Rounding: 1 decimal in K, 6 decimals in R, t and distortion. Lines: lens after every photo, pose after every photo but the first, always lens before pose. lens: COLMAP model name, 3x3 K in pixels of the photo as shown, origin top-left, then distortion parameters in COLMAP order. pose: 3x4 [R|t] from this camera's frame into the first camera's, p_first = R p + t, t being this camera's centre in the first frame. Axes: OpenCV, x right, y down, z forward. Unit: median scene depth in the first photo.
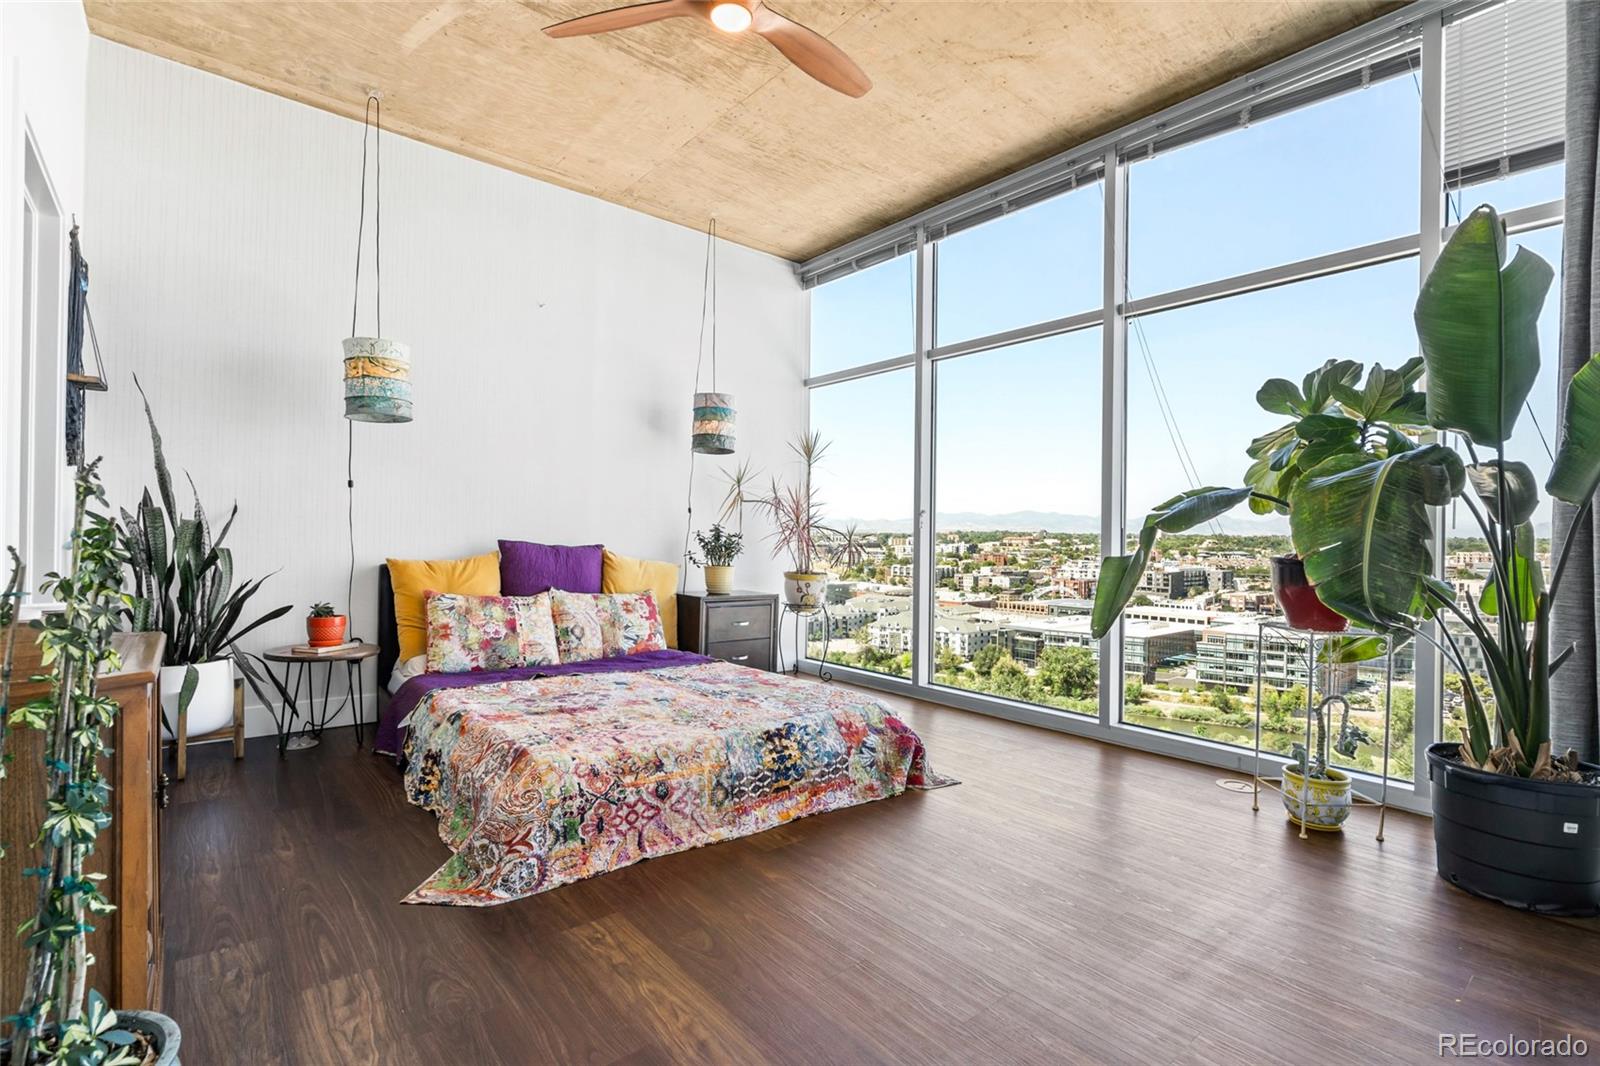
lens RADIAL K [[728.5, 0, 789.5], [0, 728.5, 547.6], [0, 0, 1]] dist [-0.001032, -0.000331]
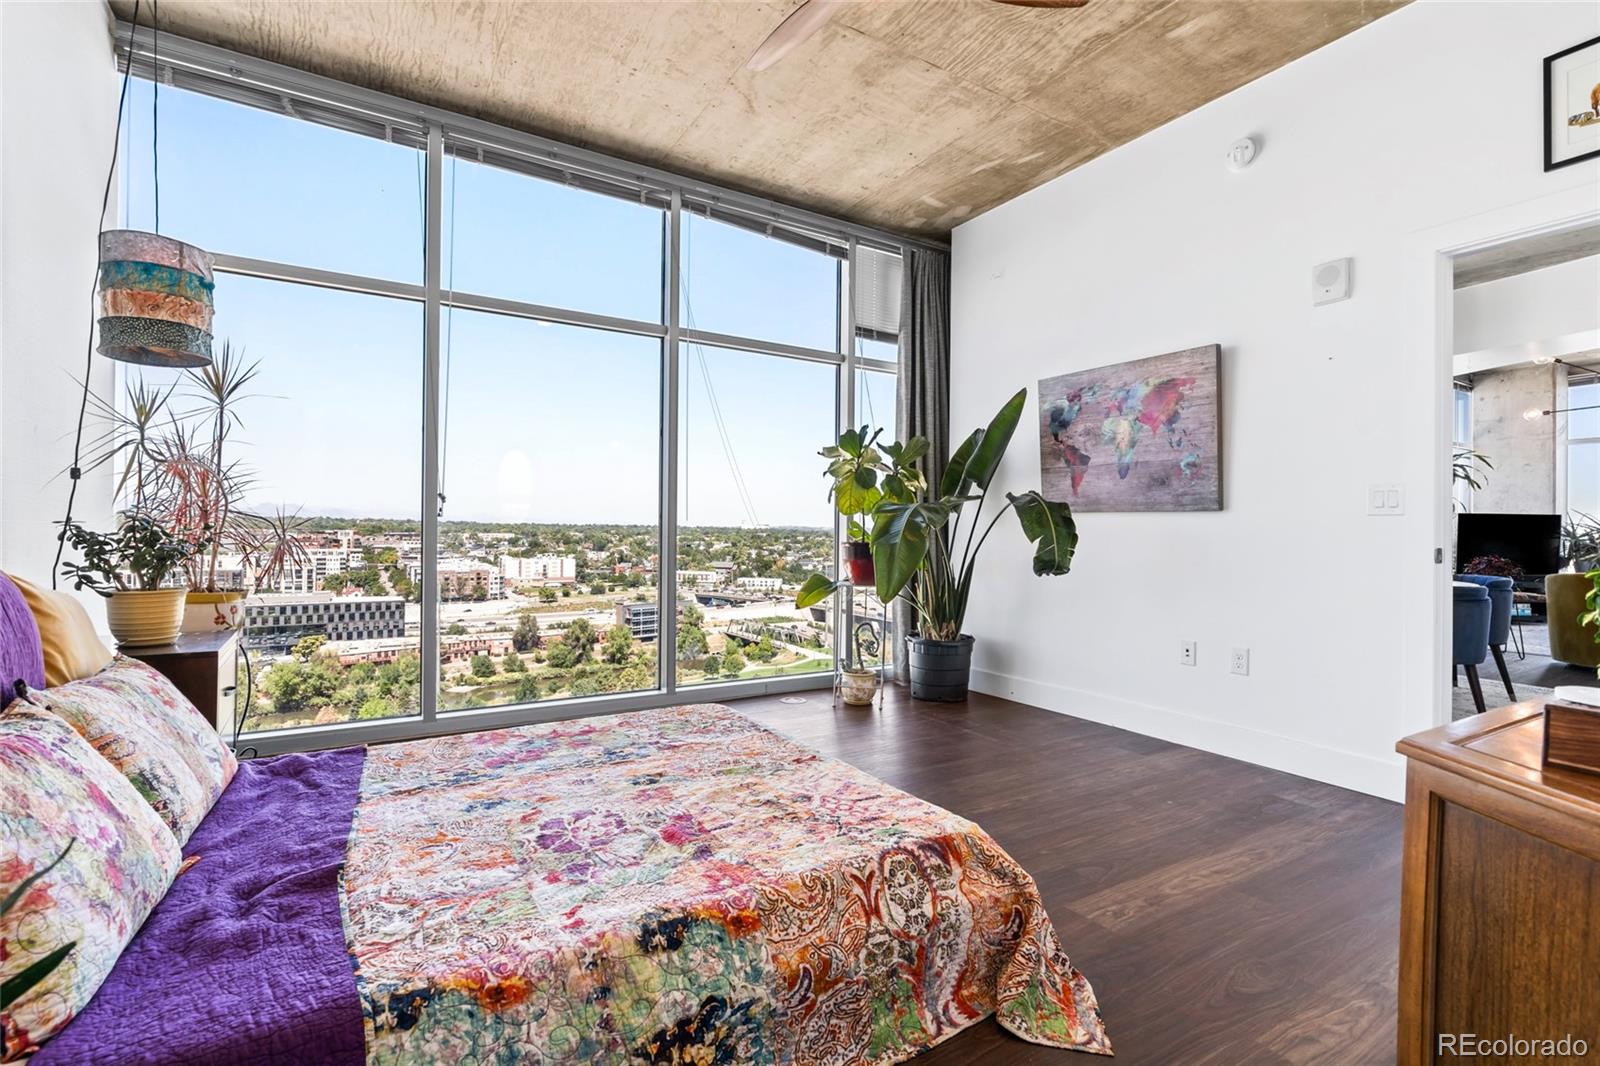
lens RADIAL K [[736.5, 0, 797.4], [0, 736.5, 527.3], [0, 0, 1]] dist [-0.003733, -0.000064]
pose [[0.125373, -0.007249, 0.992083, -0.665972], [0.004137, 0.999968, 0.006784, -0.019561], [-0.992101, 0.003253, 0.125399, 0.638103]]
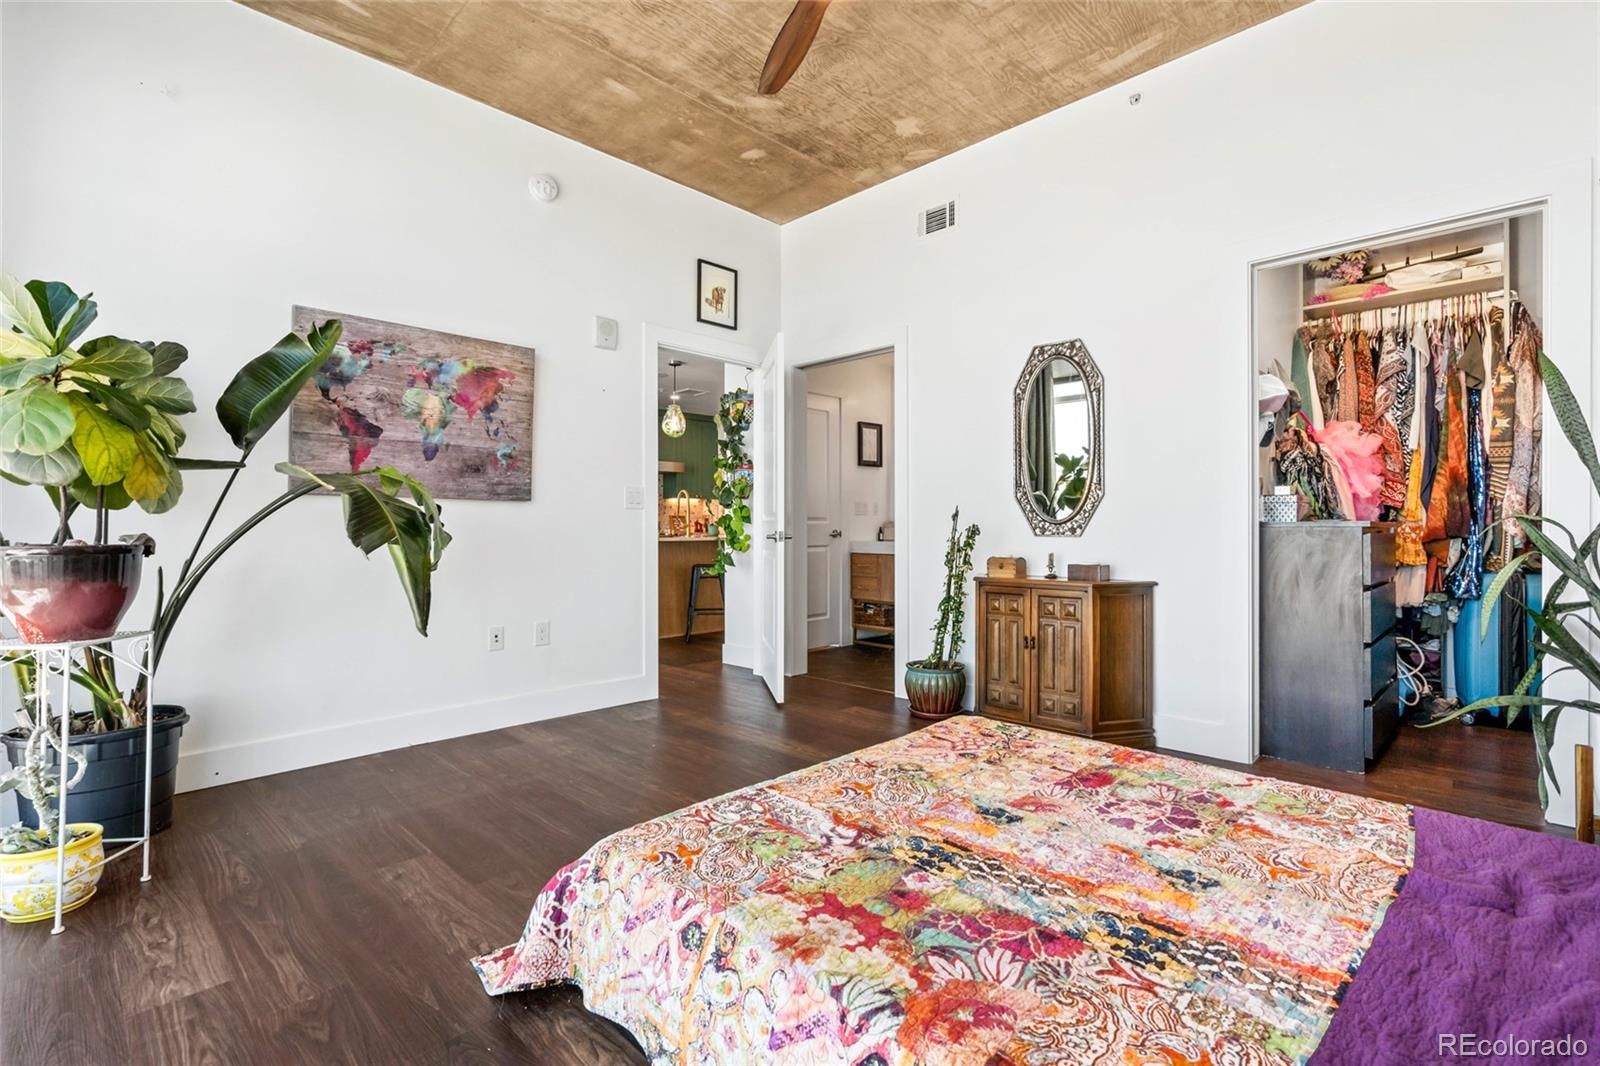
lens RADIAL K [[730.0, 0, 806.8], [0, 730.0, 526.3], [0, 0, 1]] dist [-0.002085, -0.000052]
pose [[-0.991795, -0.012825, -0.127193, 0.041854], [-0.014454, 0.999825, 0.011893, -0.014935], [0.127019, 0.013634, -0.991807, 1.255091]]
